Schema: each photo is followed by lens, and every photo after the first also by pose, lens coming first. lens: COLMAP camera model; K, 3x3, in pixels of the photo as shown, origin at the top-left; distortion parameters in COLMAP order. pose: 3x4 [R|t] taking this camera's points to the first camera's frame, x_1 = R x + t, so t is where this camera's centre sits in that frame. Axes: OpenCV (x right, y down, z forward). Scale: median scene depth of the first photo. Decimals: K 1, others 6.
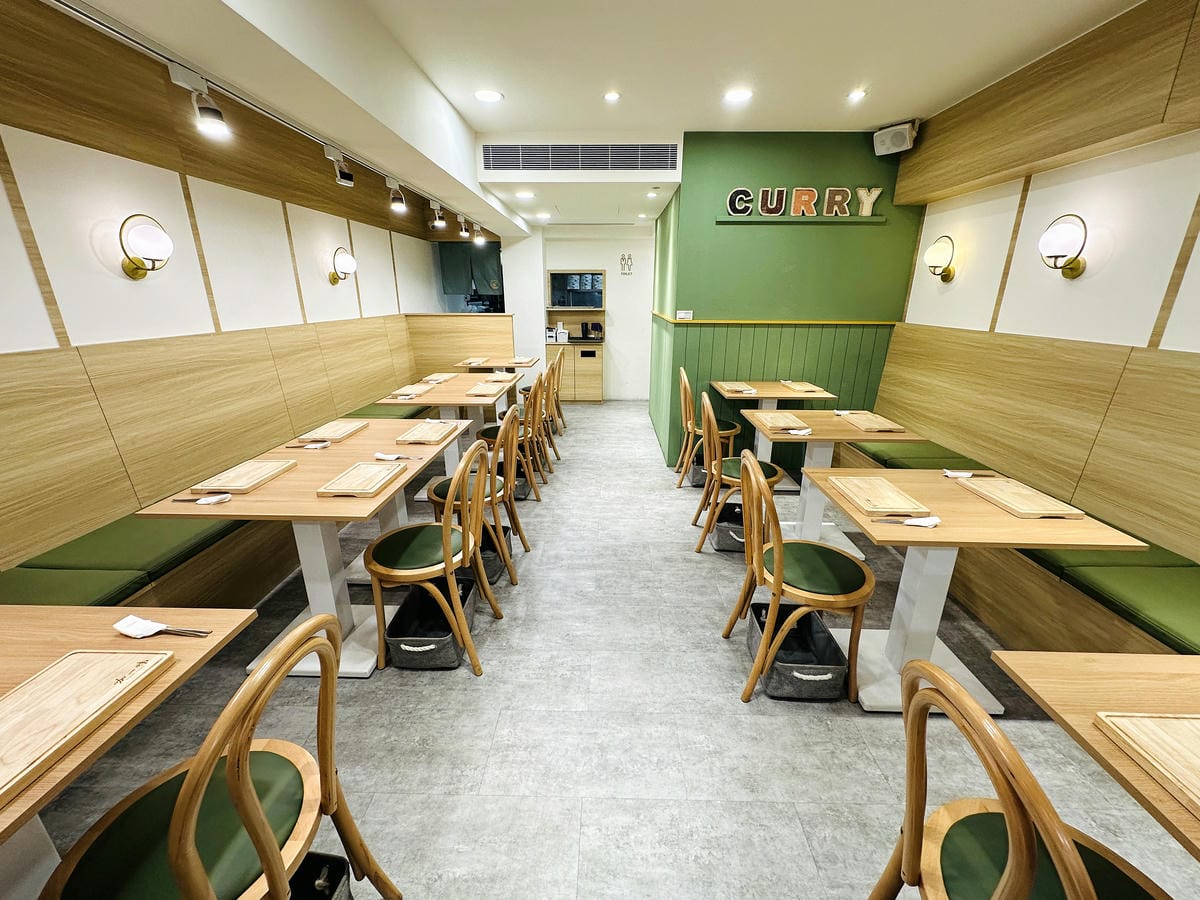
lens RADIAL K [[481.7, 0, 603.7], [0, 481.7, 452.3], [0, 0, 1]] dist [-0.000324, 0.000065]
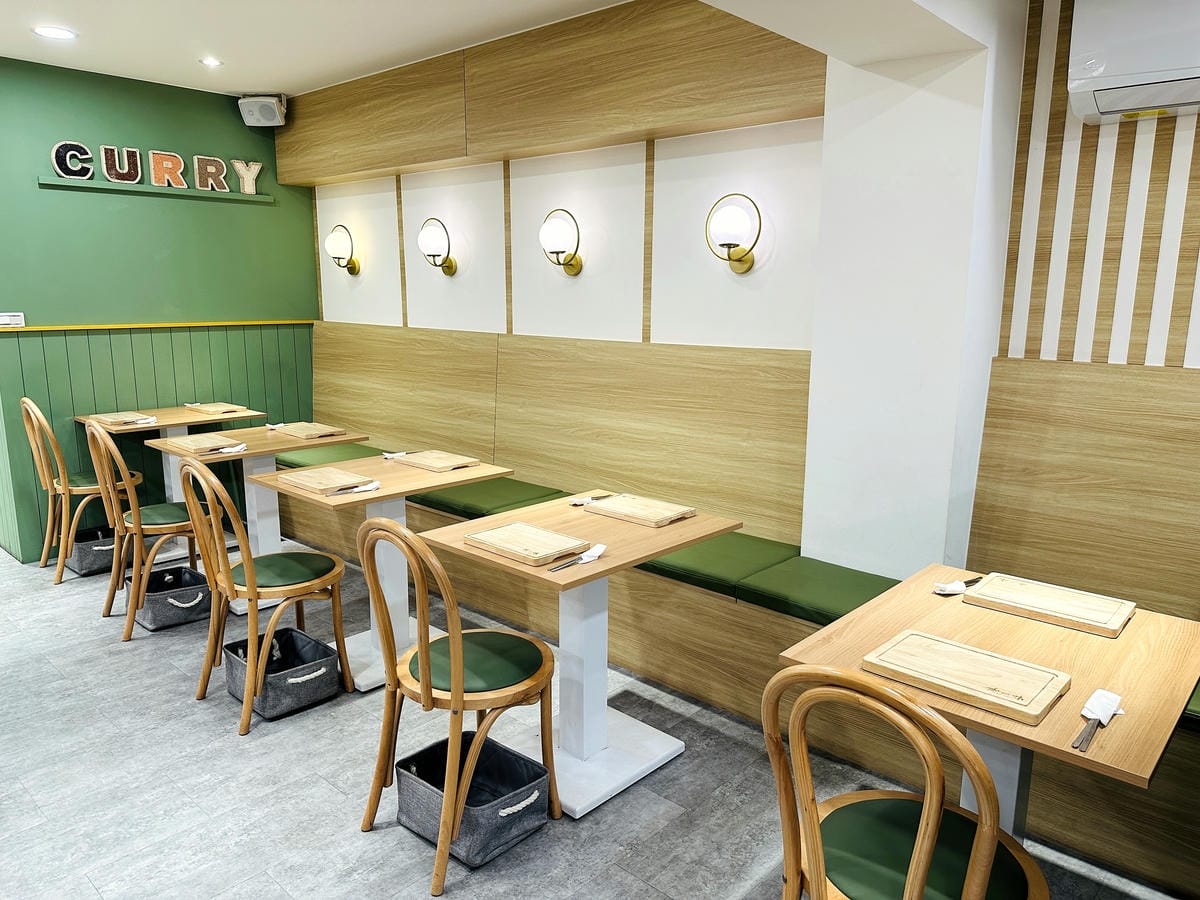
lens RADIAL K [[854.9, 0, 600.0], [0, 854.9, 455.7], [0, 0, 1]] dist [0.043837, -0.080786]
pose [[0.669100, -0.141398, 0.729597, -0.205007], [0.228206, 0.973394, -0.020637, 0.116730], [-0.707267, 0.180307, 0.683566, -0.372478]]
